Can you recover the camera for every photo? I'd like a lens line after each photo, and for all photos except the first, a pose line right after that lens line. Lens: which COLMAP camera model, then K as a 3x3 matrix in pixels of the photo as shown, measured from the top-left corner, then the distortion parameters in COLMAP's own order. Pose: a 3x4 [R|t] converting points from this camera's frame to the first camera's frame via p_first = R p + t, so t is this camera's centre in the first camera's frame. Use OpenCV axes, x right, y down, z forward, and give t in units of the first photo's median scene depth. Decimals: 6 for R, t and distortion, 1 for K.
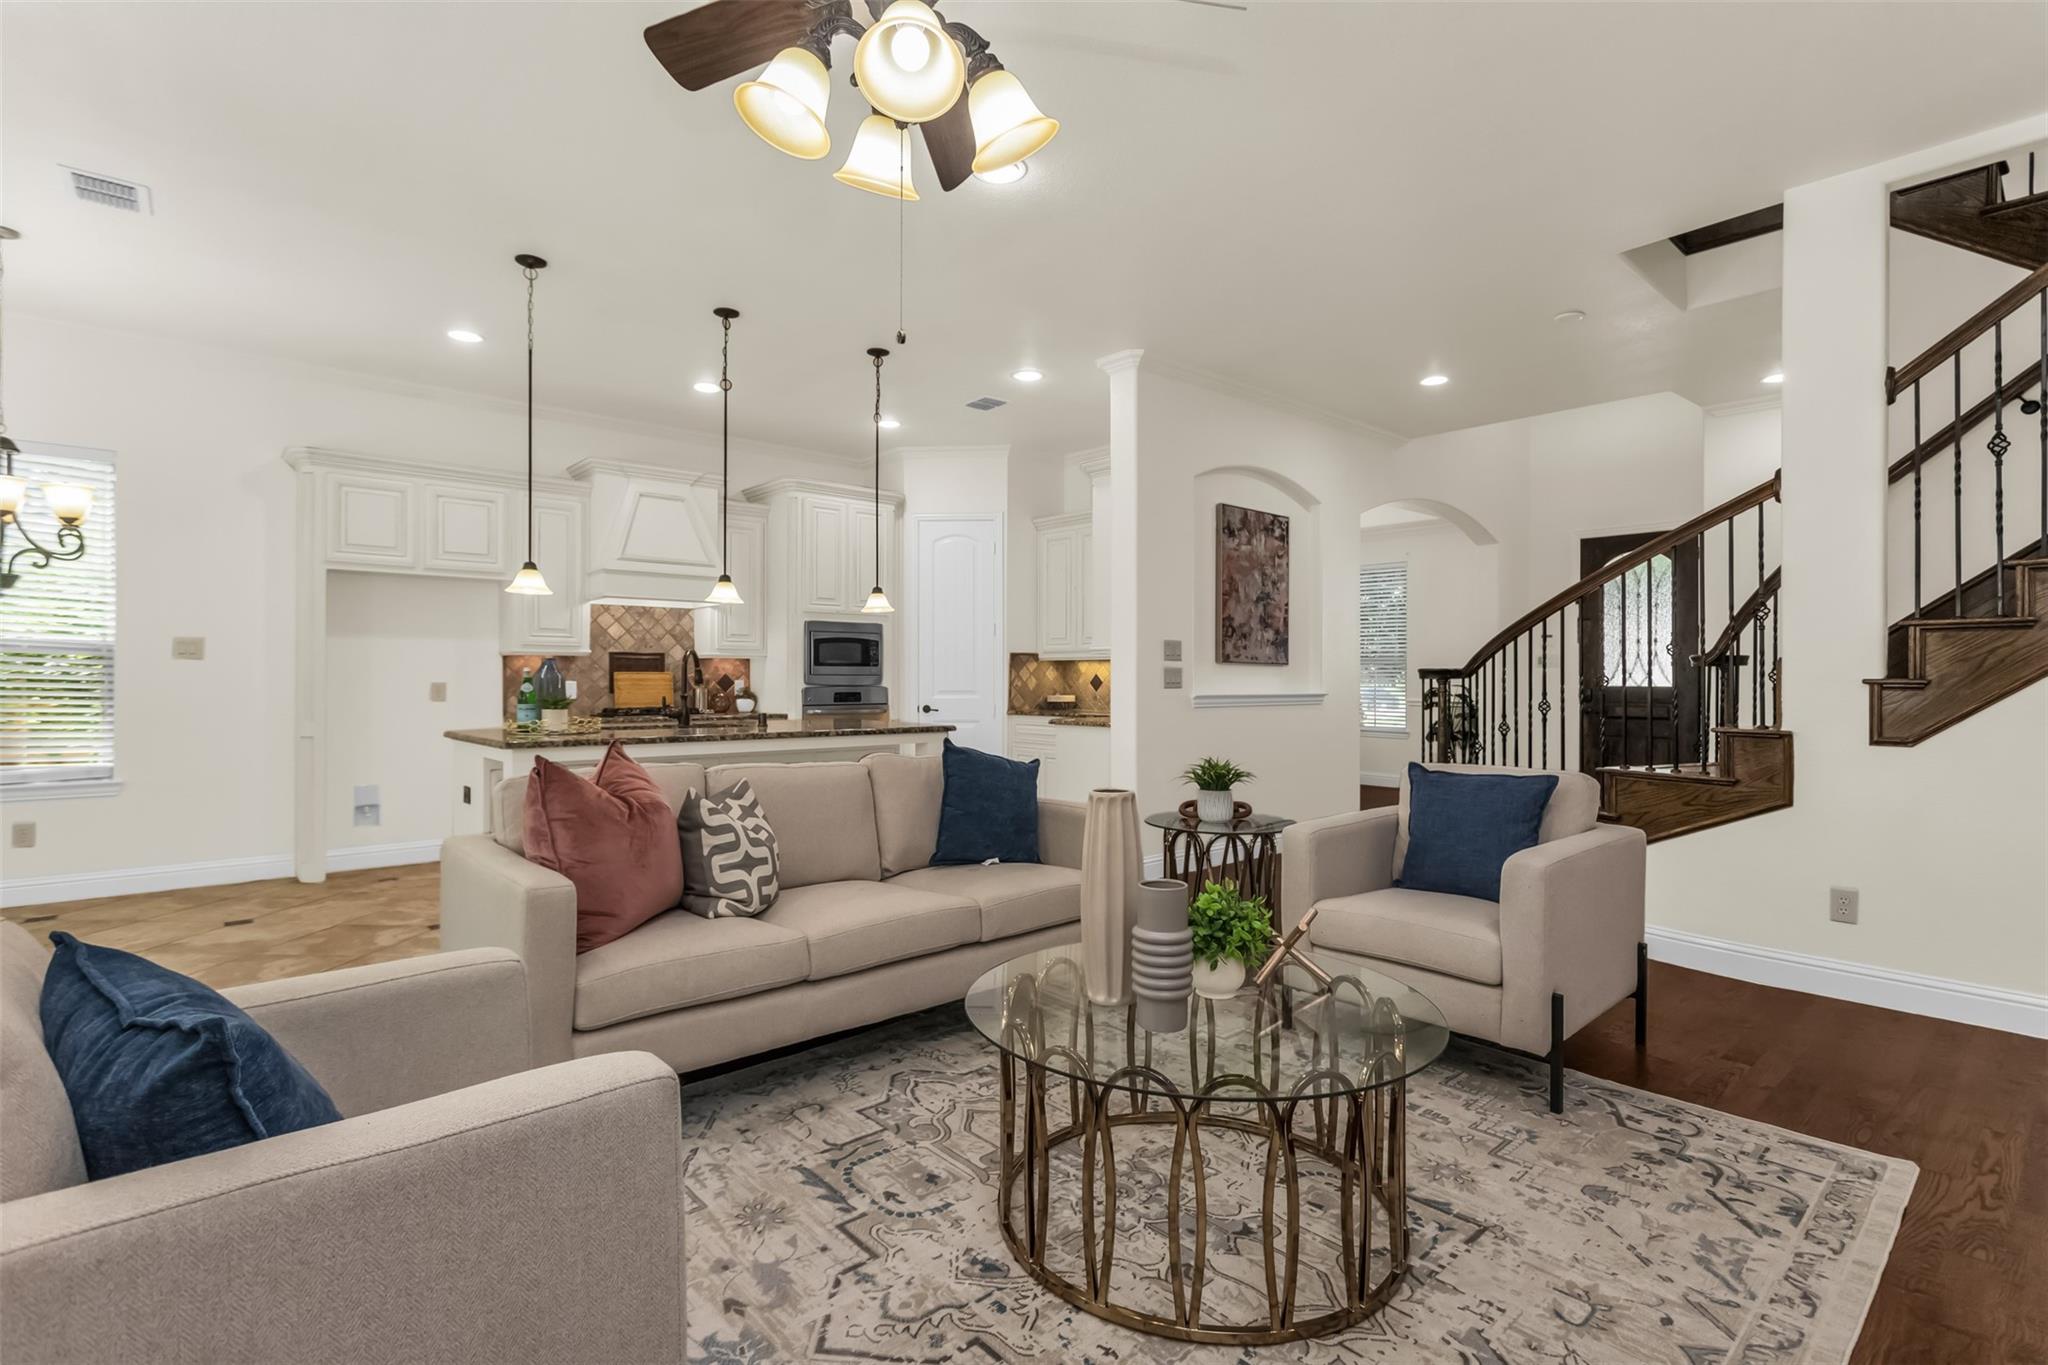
lens RADIAL K [[979.3, 0, 1024.2], [0, 979.3, 668.5], [0, 0, 1]] dist [0.001552, 0.000110]
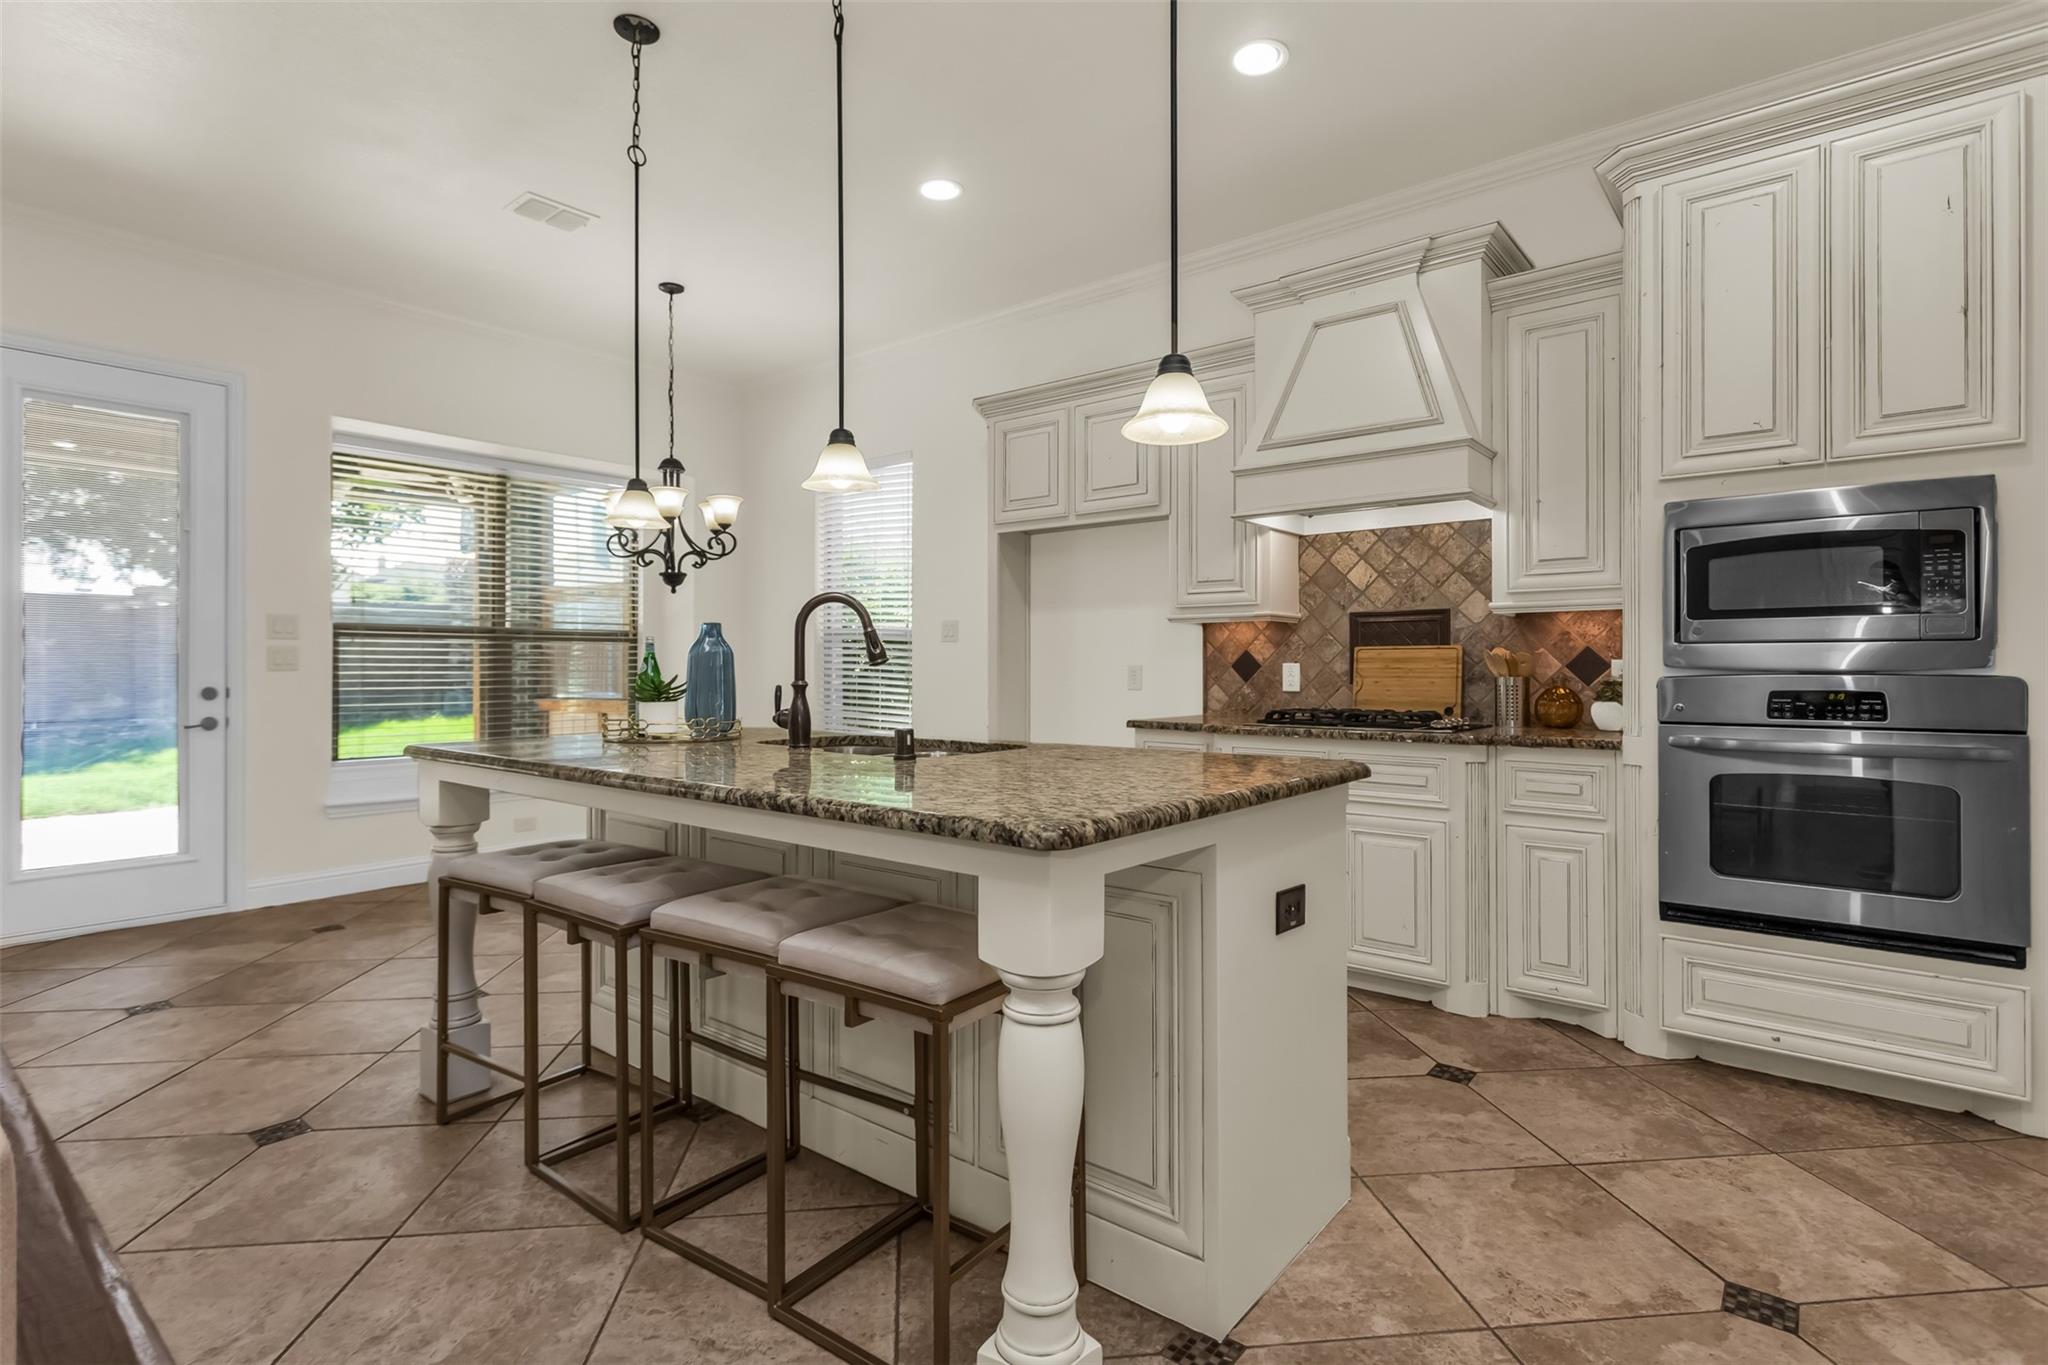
lens RADIAL K [[979.3, 0, 1024.2], [0, 979.3, 668.5], [0, 0, 1]] dist [0.001552, 0.000110]
pose [[0.163196, -0.000742, -0.986593, 0.123090], [0.012337, 0.999923, 0.001288, 0.013375], [0.986516, -0.012382, 0.163193, 0.715264]]
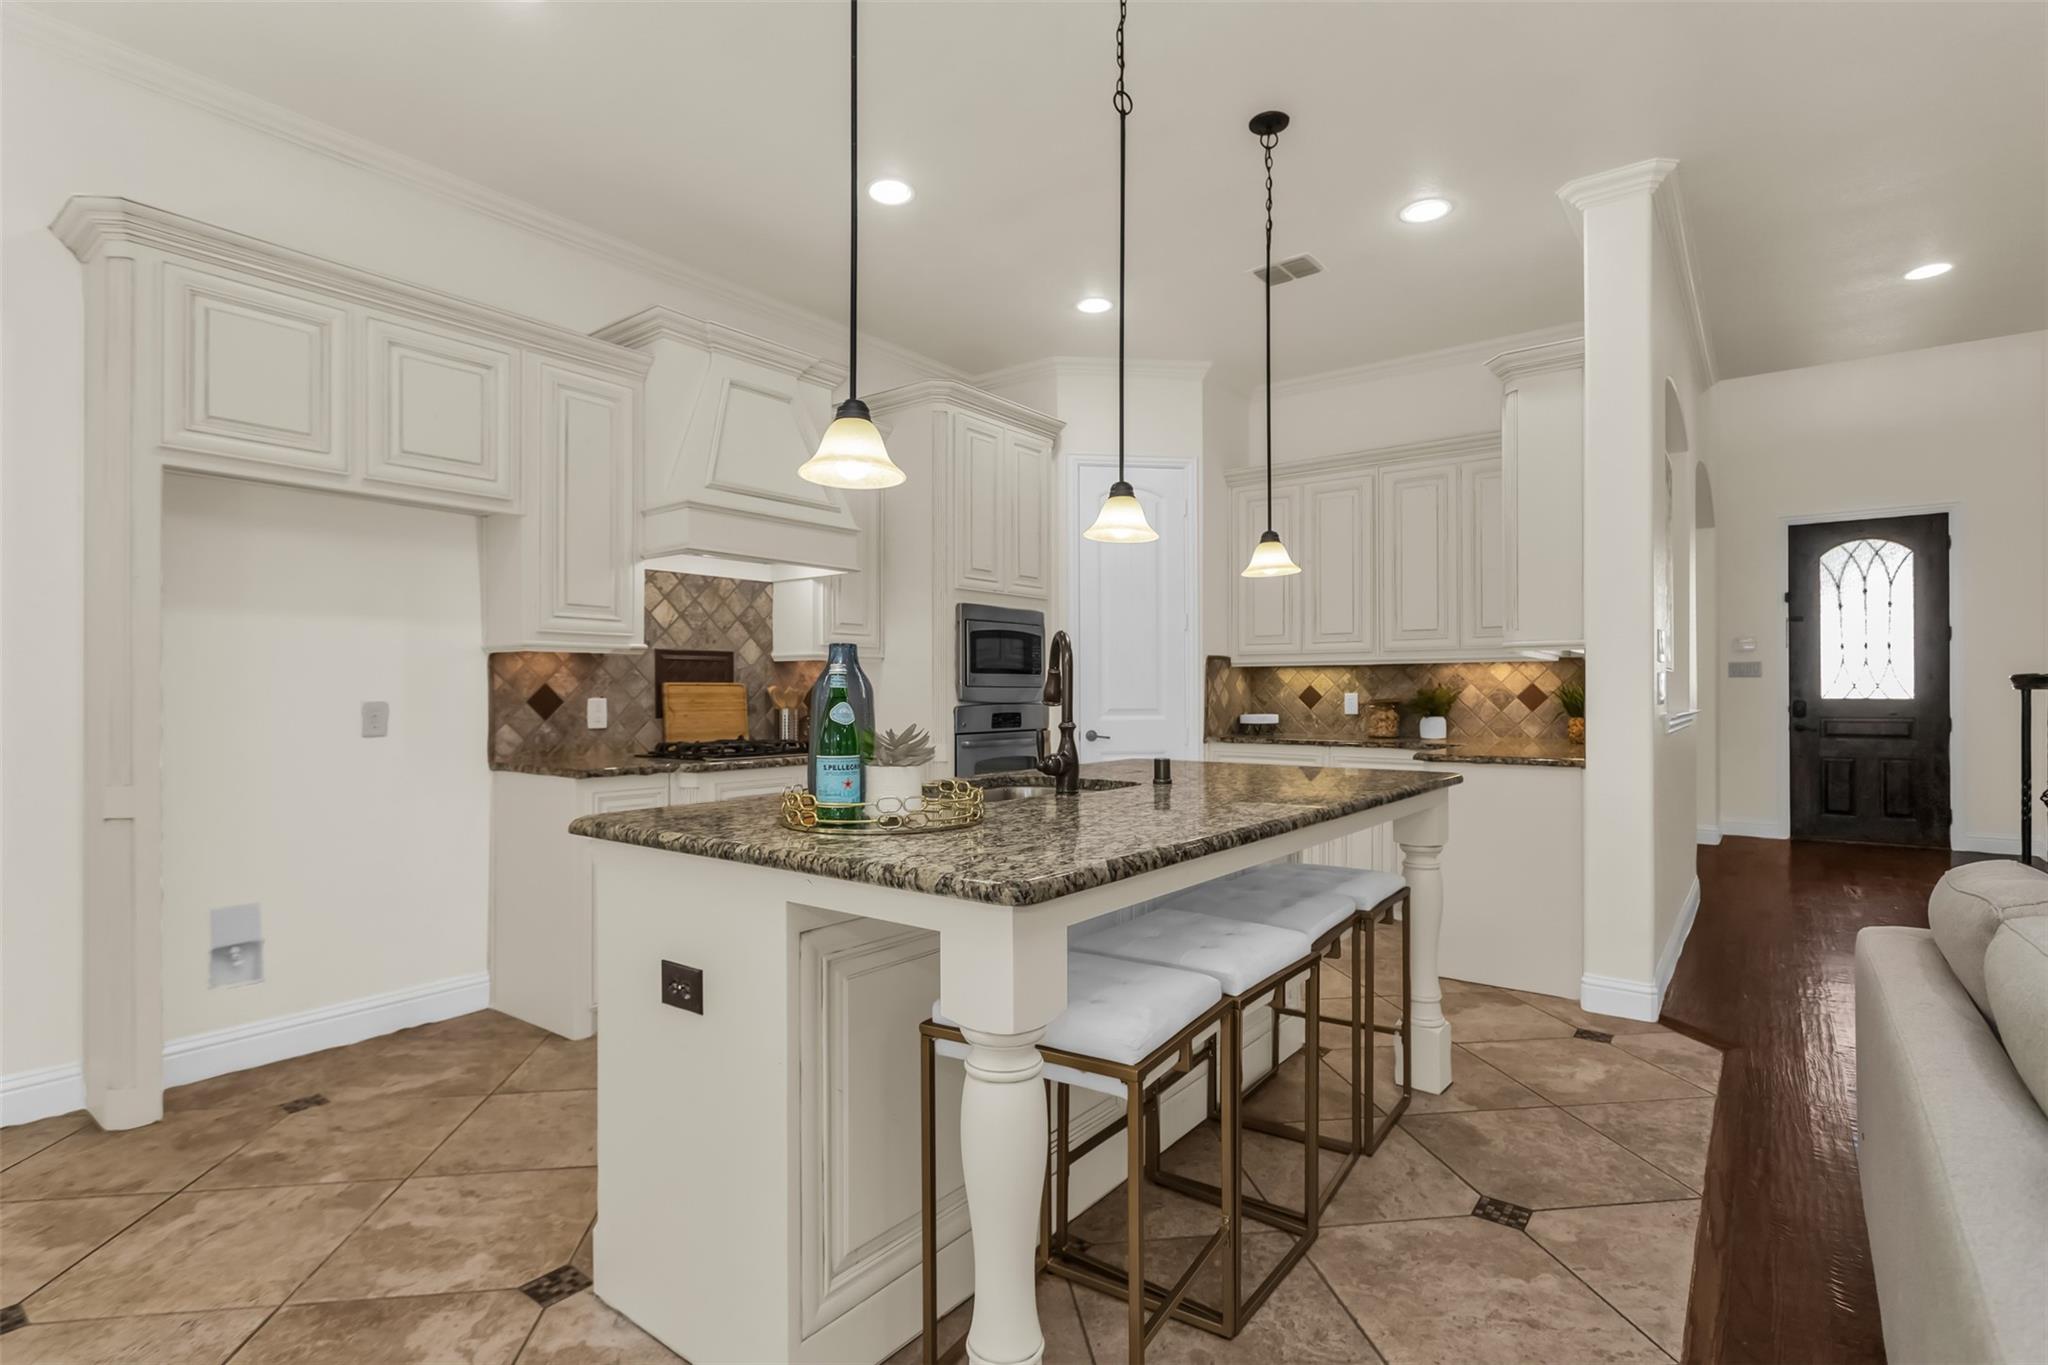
lens RADIAL K [[981.2, 0, 1024.0], [0, 981.2, 682.5], [0, 0, 1]] dist [-0.005502, 0.000264]
pose [[0.981639, -0.000921, 0.190746, -0.317929], [0.000892, 1.000000, 0.000238, 0.003683], [-0.190746, -0.000064, 0.981639, 0.368690]]
